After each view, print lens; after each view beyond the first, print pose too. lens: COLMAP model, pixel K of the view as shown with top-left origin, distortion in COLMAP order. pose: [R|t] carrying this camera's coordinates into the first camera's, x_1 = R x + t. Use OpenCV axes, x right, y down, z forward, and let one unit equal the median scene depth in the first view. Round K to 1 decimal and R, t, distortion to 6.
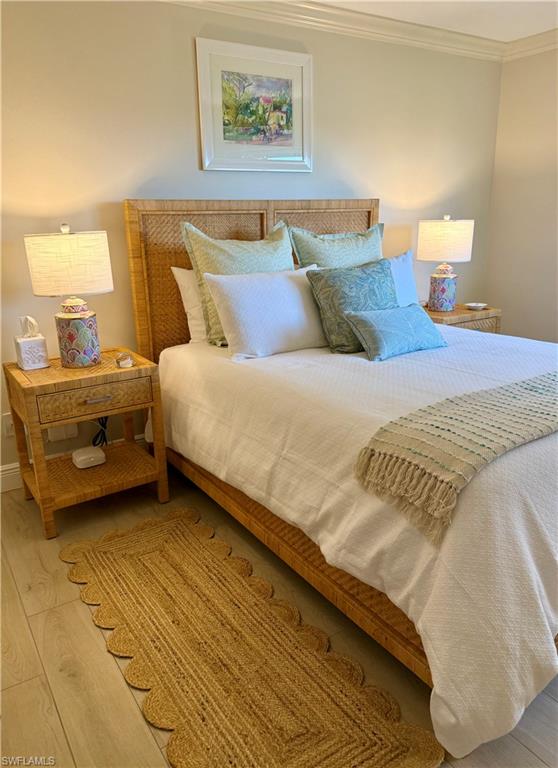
lens RADIAL K [[574.7, 0, 279.3], [0, 574.7, 388.0], [0, 0, 1]] dist [0.010367, -0.020268]
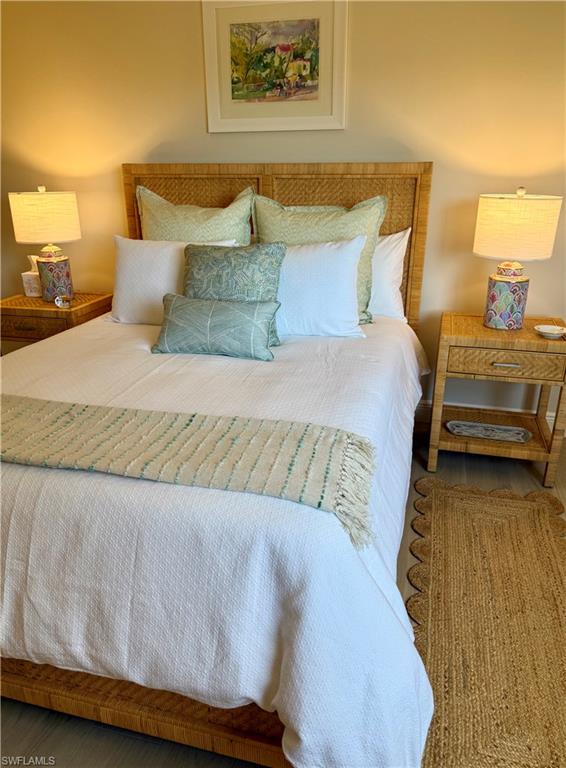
lens RADIAL K [[543.5, 0, 282.8], [0, 543.5, 379.2], [0, 0, 1]] dist [0.035709, -0.060307]
pose [[0.674213, 0.272729, -0.686335, 0.690074], [-0.226836, 0.960868, 0.158991, -0.143758], [0.702839, 0.048492, 0.709694, 0.424260]]
